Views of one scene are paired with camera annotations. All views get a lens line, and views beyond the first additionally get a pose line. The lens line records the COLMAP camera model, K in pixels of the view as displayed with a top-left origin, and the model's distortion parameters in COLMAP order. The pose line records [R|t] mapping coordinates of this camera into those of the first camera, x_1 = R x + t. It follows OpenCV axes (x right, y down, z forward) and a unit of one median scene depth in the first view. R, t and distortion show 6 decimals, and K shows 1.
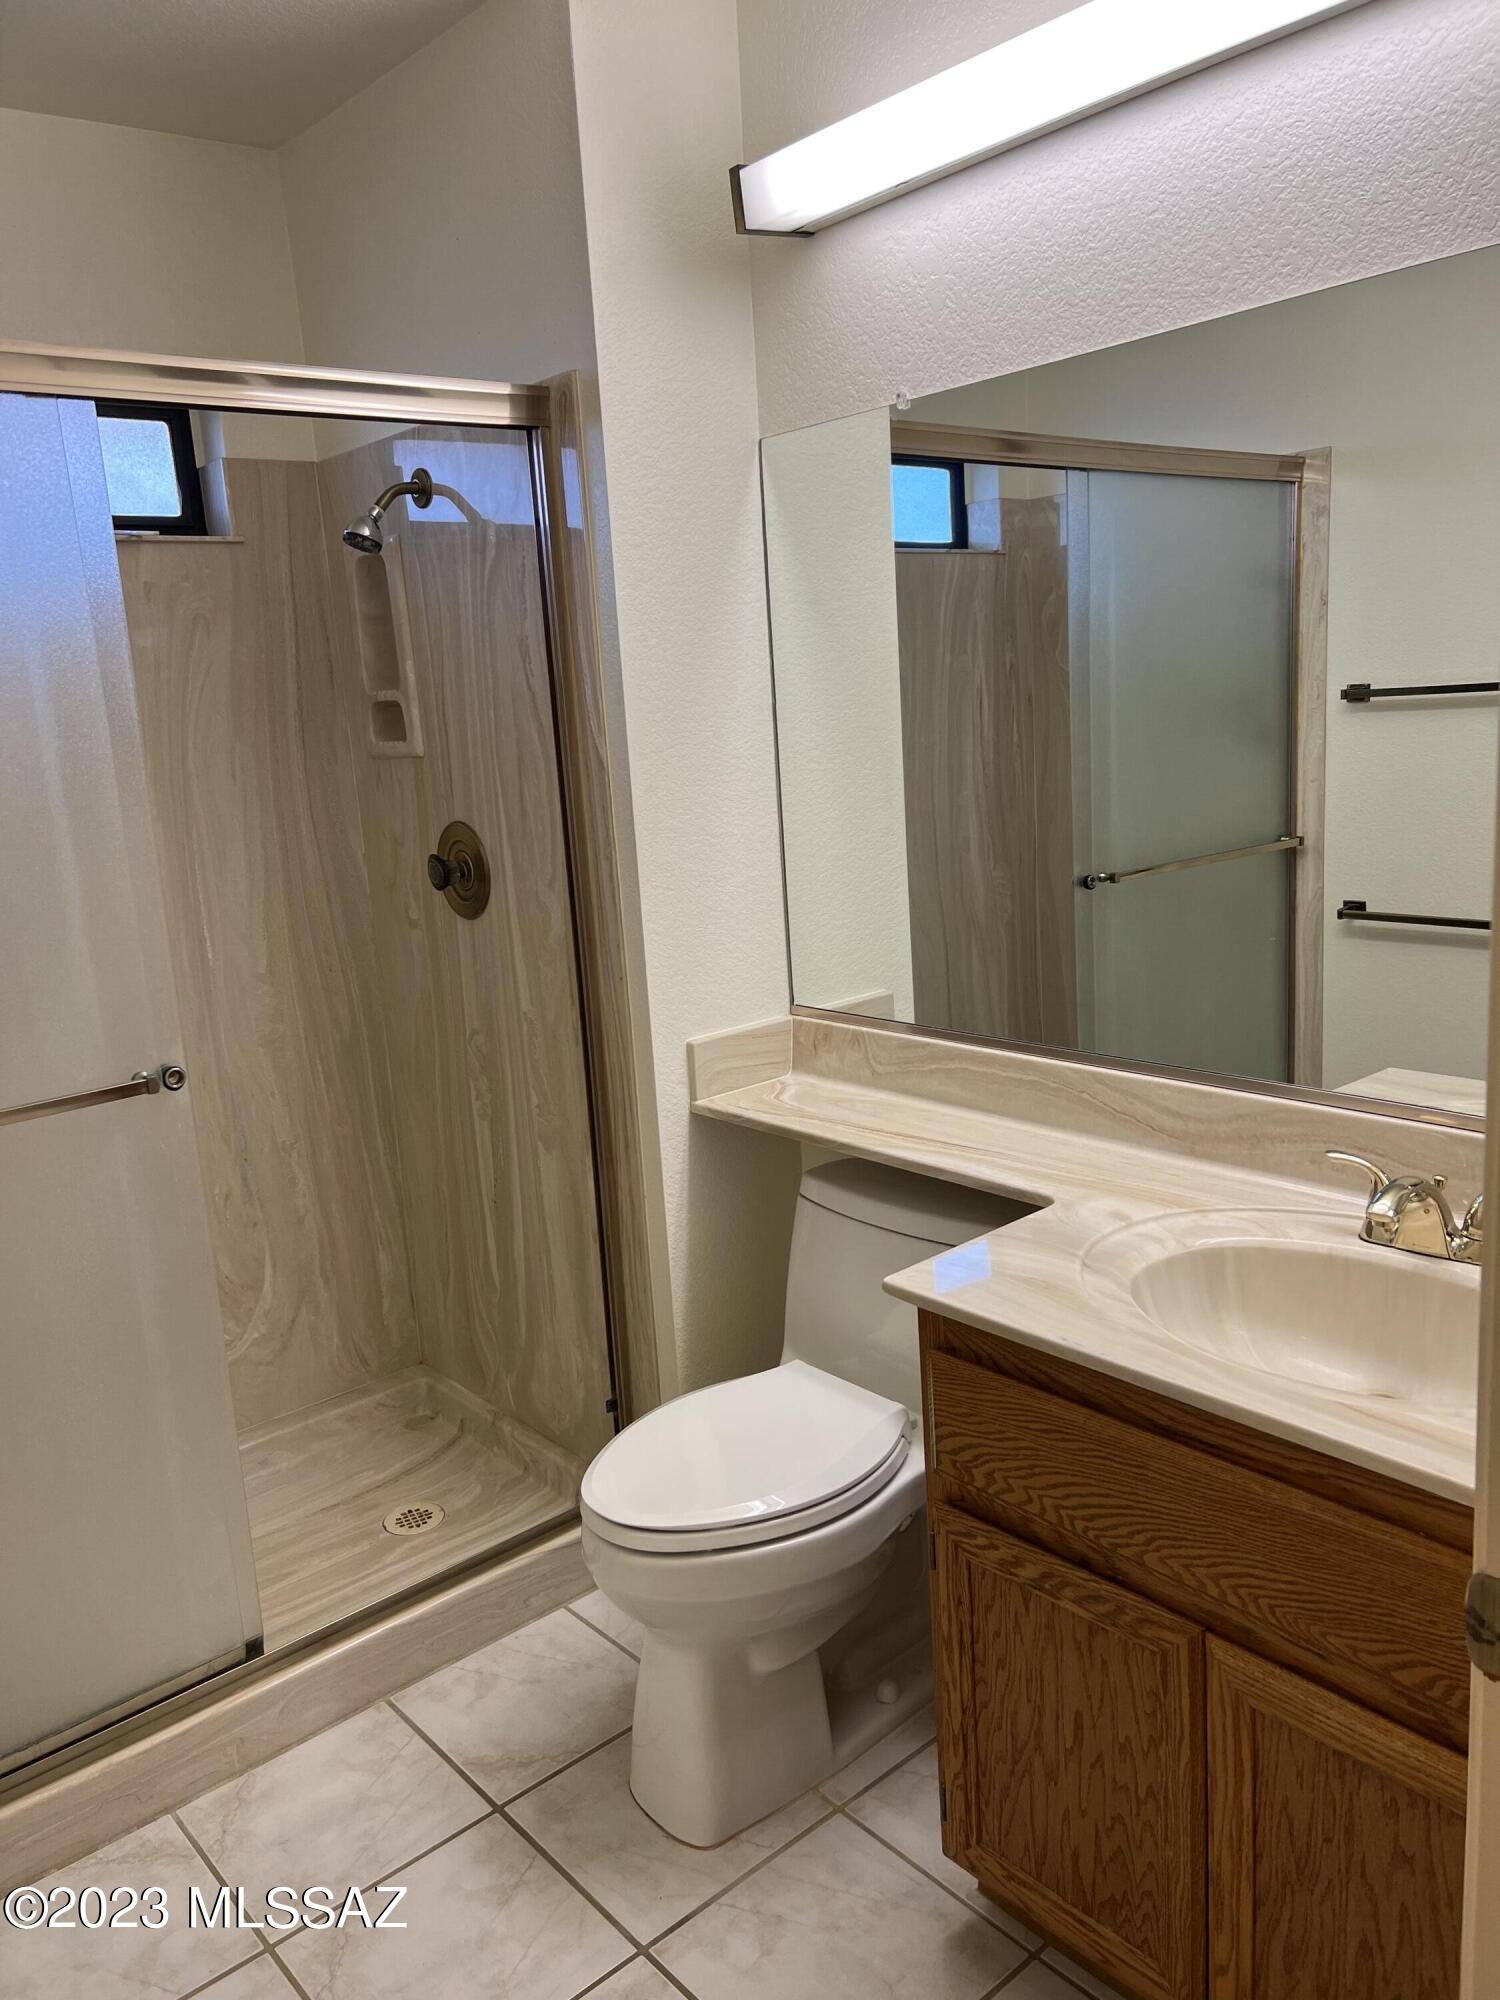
lens RADIAL K [[1493.6, 0, 750.0], [0, 1493.6, 1000.0], [0, 0, 1]] dist [0.056753, -0.003491]
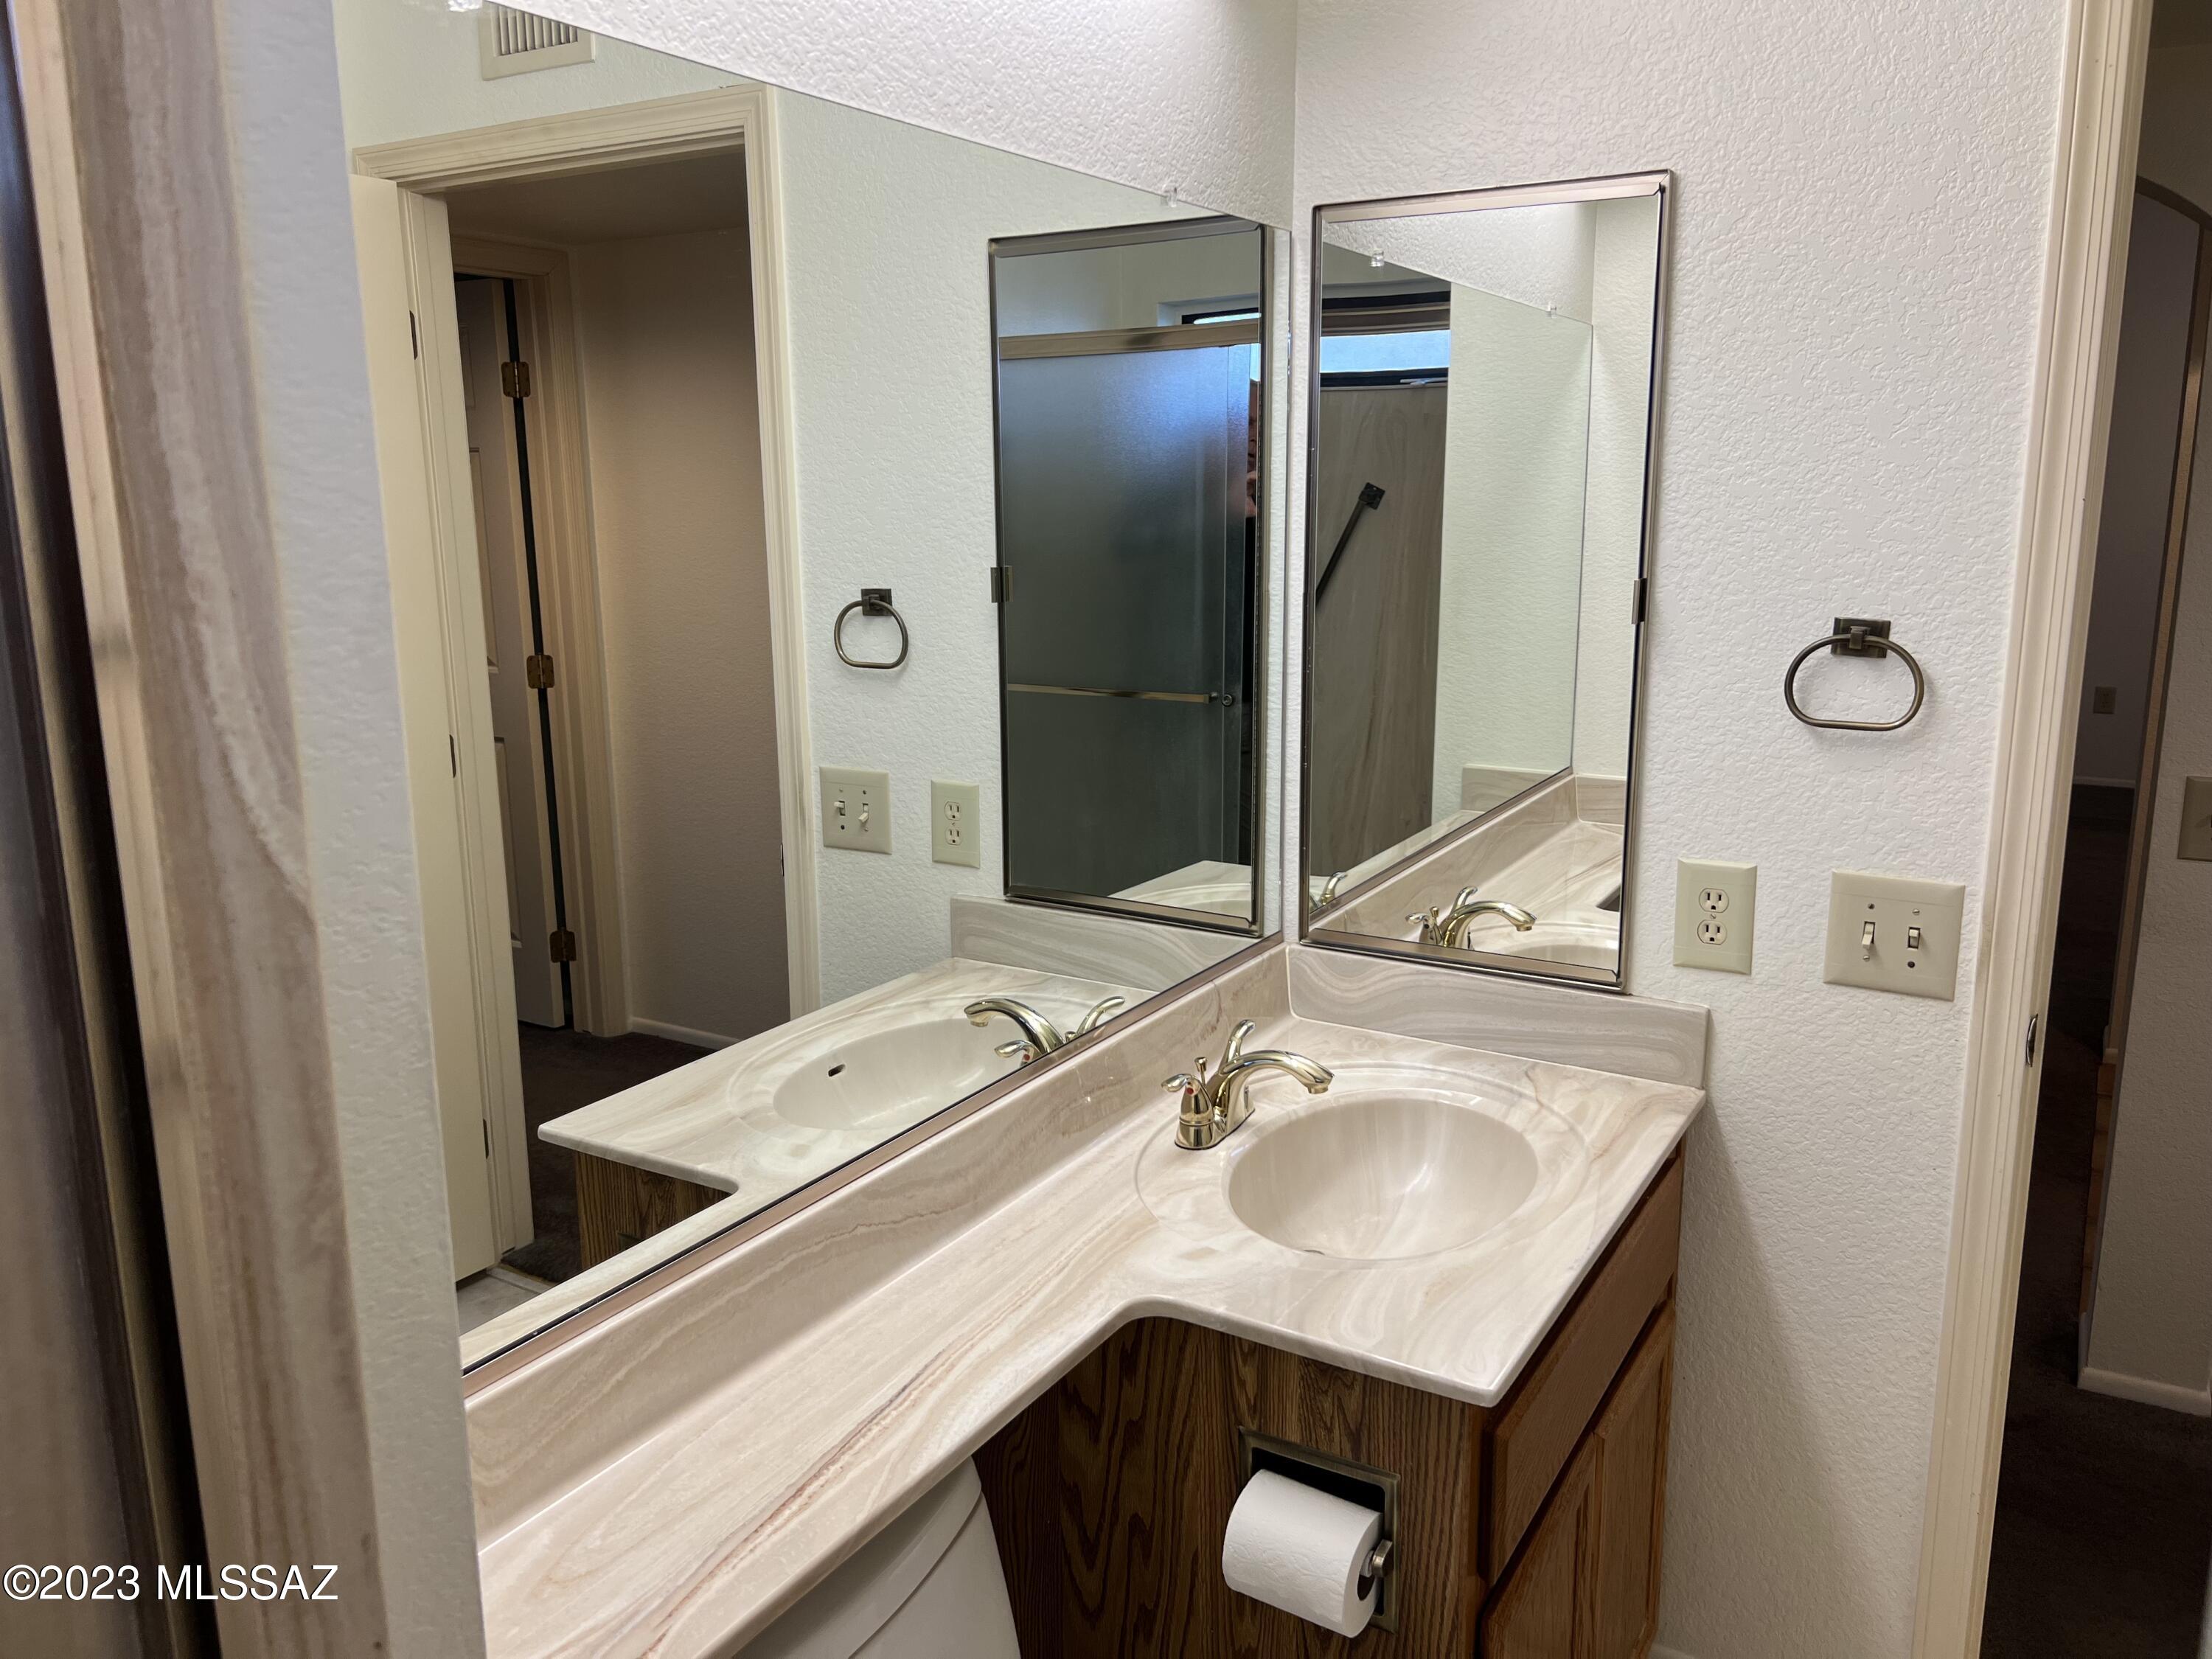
lens RADIAL K [[1651.9, 0, 1106.0], [0, 1651.9, 829.5], [0, 0, 1]] dist [0.056753, -0.003491]
pose [[-0.302499, -0.126228, 0.944754, -0.480208], [0.221084, 0.954868, 0.198368, -0.227669], [-0.927155, 0.268876, -0.260940, 1.075739]]
